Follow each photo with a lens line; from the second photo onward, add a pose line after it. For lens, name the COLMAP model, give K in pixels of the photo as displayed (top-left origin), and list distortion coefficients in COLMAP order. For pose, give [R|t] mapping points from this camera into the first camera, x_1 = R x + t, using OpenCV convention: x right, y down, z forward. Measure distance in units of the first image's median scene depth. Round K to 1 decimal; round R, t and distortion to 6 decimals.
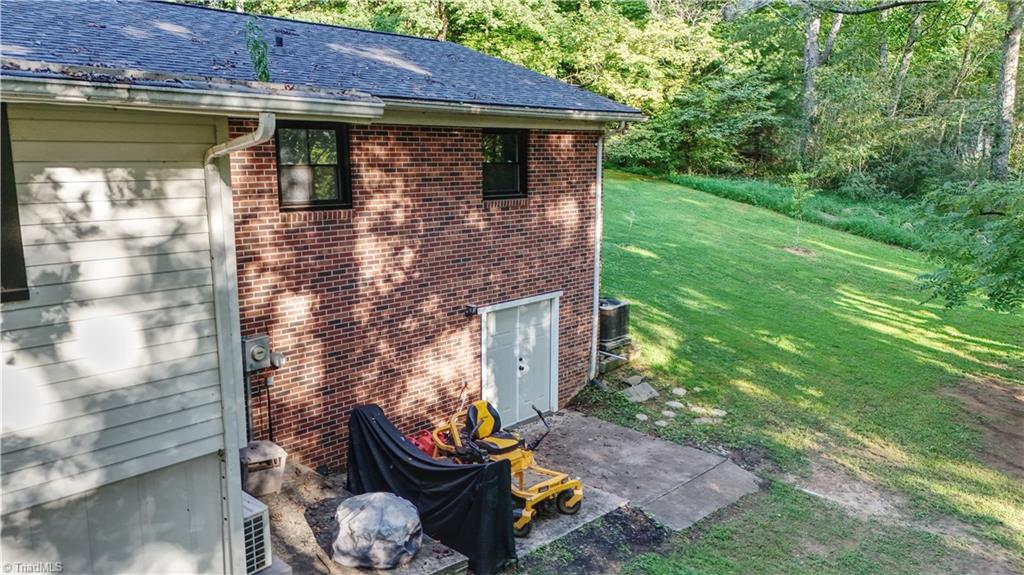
lens RADIAL K [[733.7, 0, 512.0], [0, 733.7, 287.5], [0, 0, 1]] dist [0.090751, -0.000133]
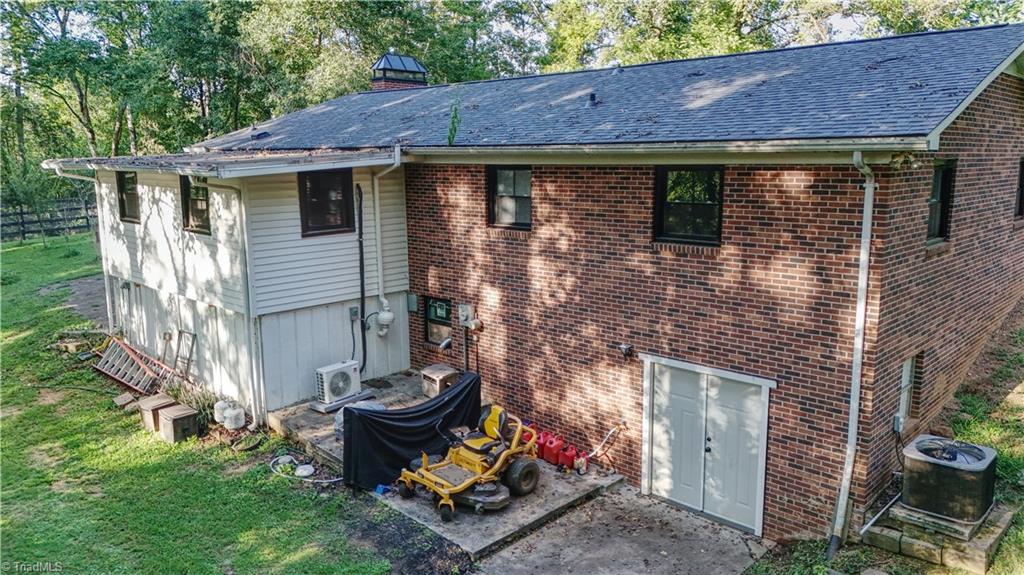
lens RADIAL K [[765.4, 0, 512.0], [0, 765.4, 287.5], [0, 0, 1]] dist [0.001873, 0.000042]
pose [[-0.017284, 0.169178, -0.985434, 1.007967], [-0.171750, 0.970429, 0.169614, -0.212687], [0.984989, 0.172180, 0.012283, 0.890293]]
